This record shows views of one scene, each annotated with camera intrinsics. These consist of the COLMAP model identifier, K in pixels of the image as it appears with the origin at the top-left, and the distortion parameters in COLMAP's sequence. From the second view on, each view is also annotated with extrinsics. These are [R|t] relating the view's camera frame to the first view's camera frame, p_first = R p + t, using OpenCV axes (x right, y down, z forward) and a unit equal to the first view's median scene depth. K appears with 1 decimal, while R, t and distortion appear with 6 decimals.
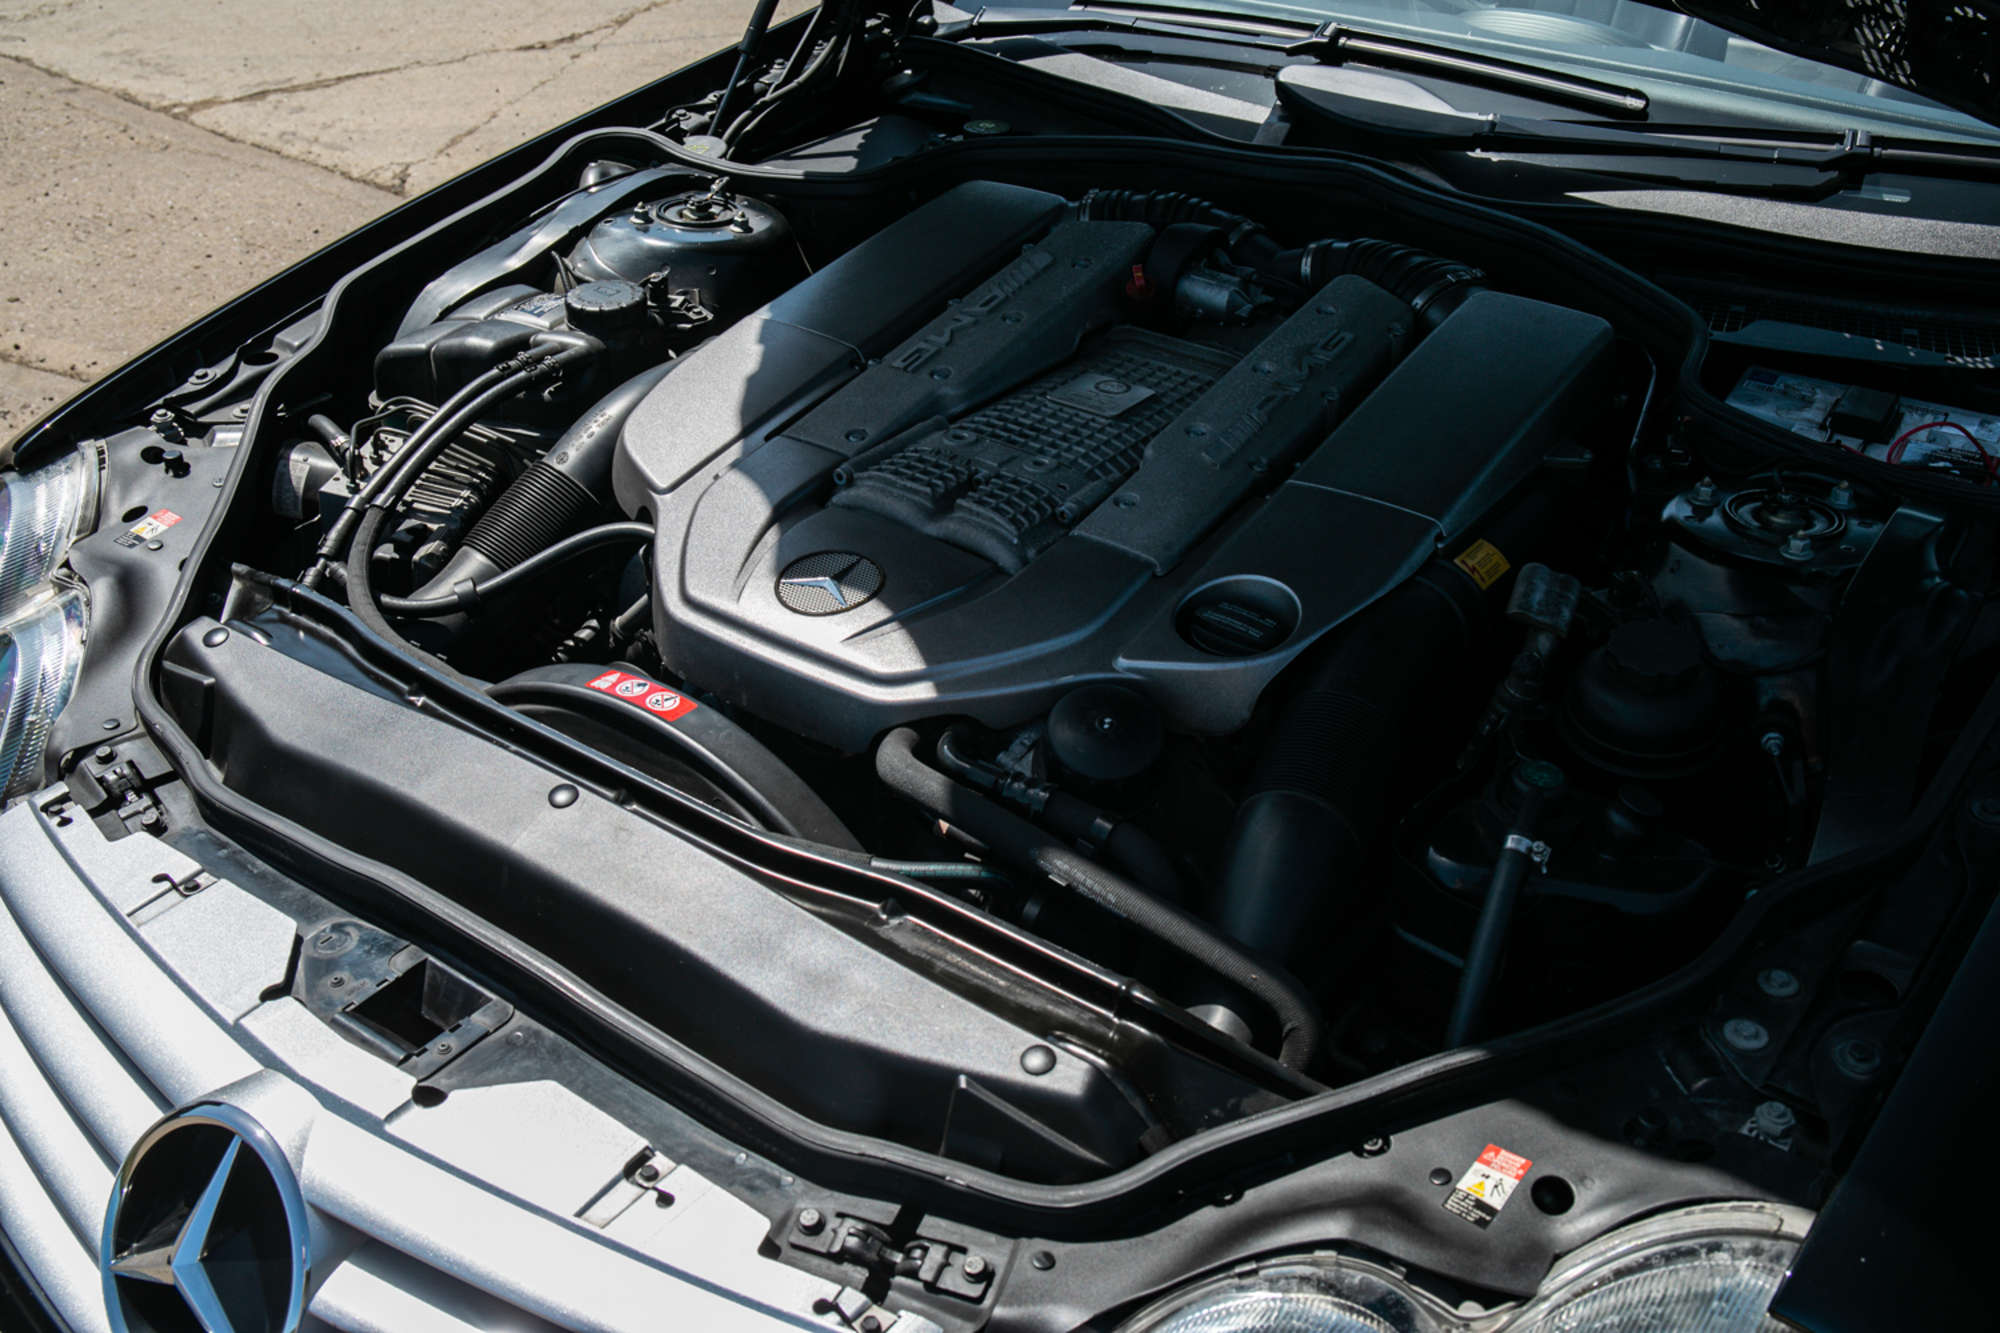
lens RADIAL K [[2179.9, 0, 998.8], [0, 2179.9, 689.7], [0, 0, 1]] dist [-0.095678, 0.262972]
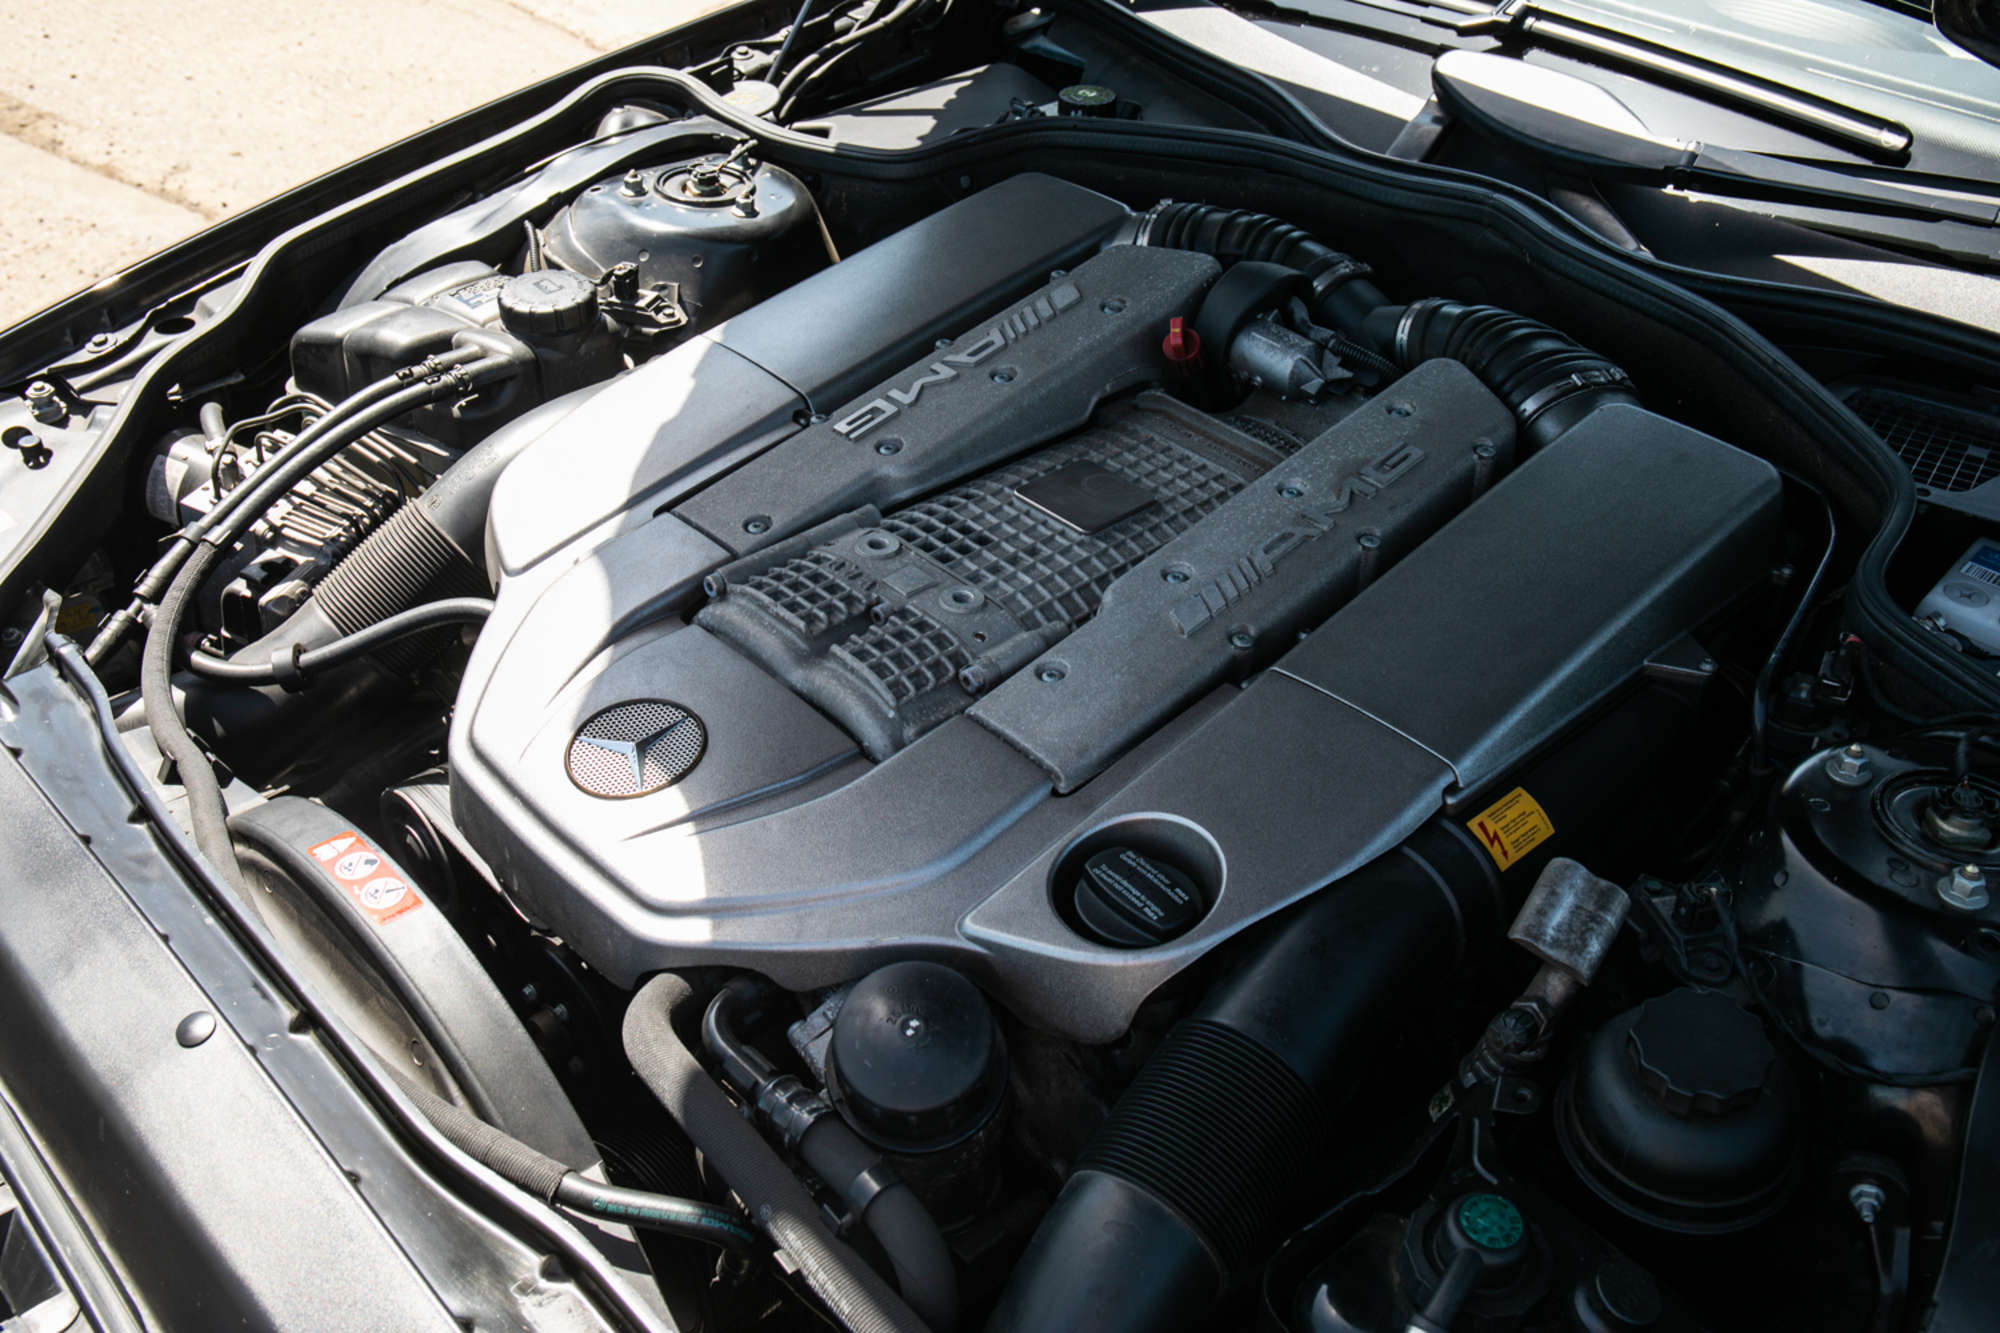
lens RADIAL K [[2006.5, 0, 1000.0], [0, 2006.5, 666.5], [0, 0, 1]] dist [-0.080686, 0.181555]
pose [[0.980151, 0.118965, -0.158594, 0.131995], [-0.105801, 0.990393, 0.089041, -0.129682], [0.167663, -0.070494, 0.983321, 0.273869]]
